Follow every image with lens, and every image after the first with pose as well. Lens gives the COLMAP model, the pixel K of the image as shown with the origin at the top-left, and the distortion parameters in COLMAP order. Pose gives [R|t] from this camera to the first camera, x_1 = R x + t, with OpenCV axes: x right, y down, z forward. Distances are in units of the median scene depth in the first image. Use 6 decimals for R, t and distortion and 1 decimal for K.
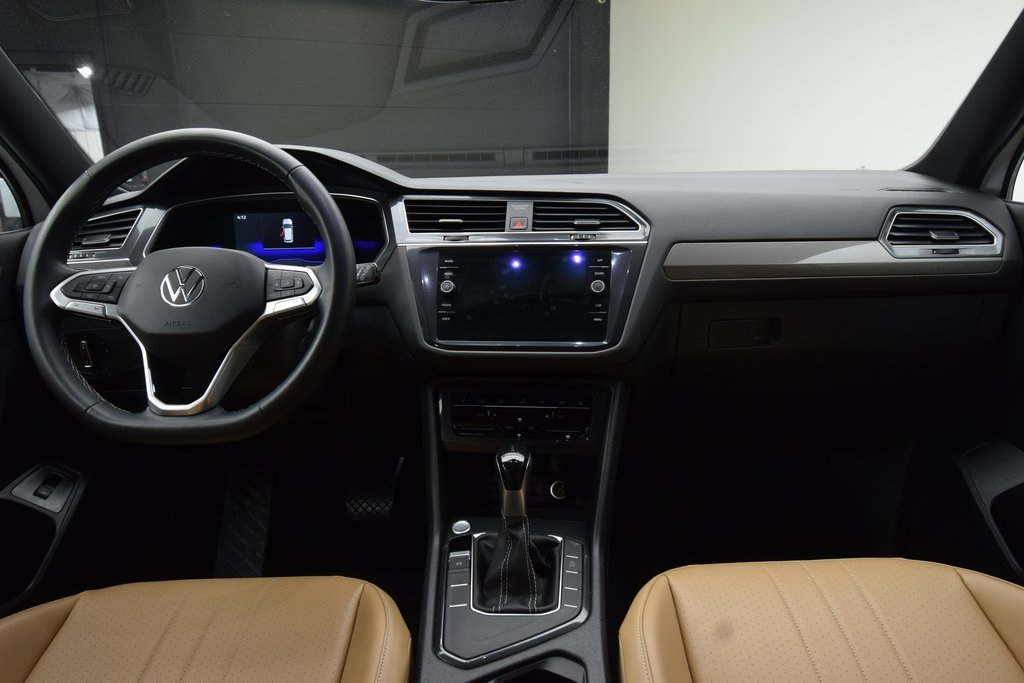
lens RADIAL K [[637.4, 0, 506.9], [0, 637.4, 343.6], [0, 0, 1]] dist [-0.008392, -0.001242]
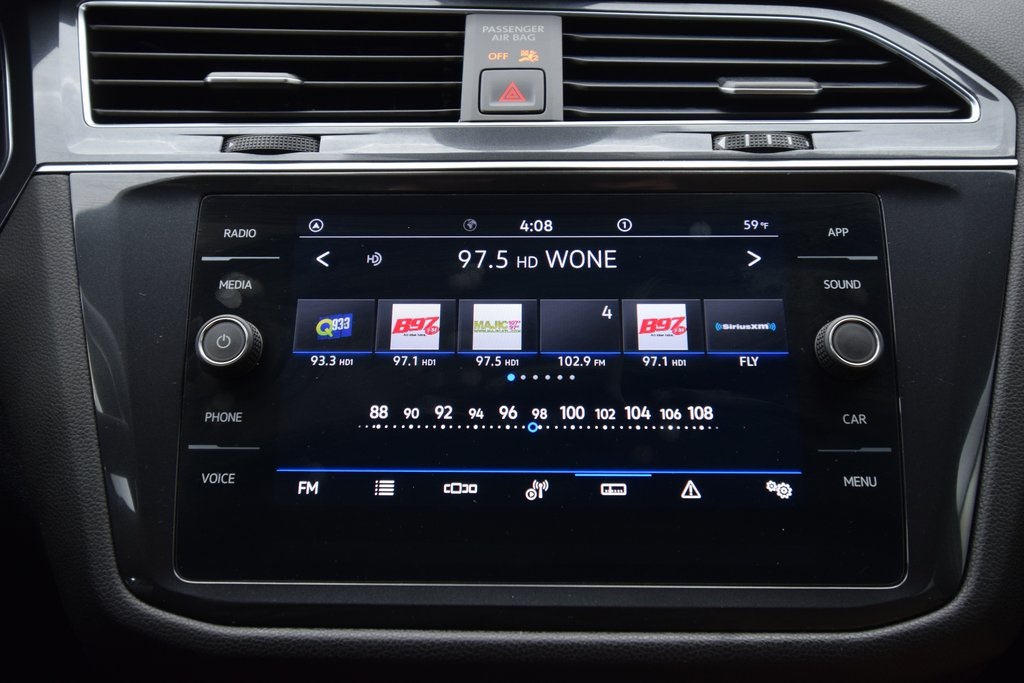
lens RADIAL K [[919.5, 0, 516.7], [0, 919.5, 334.5], [0, 0, 1]] dist [0.000701, -0.002773]
pose [[0.995692, -0.008591, 0.092322, -0.015751], [0.009137, 0.999943, -0.005497, -0.086143], [-0.092270, 0.006317, 0.995714, 0.625284]]
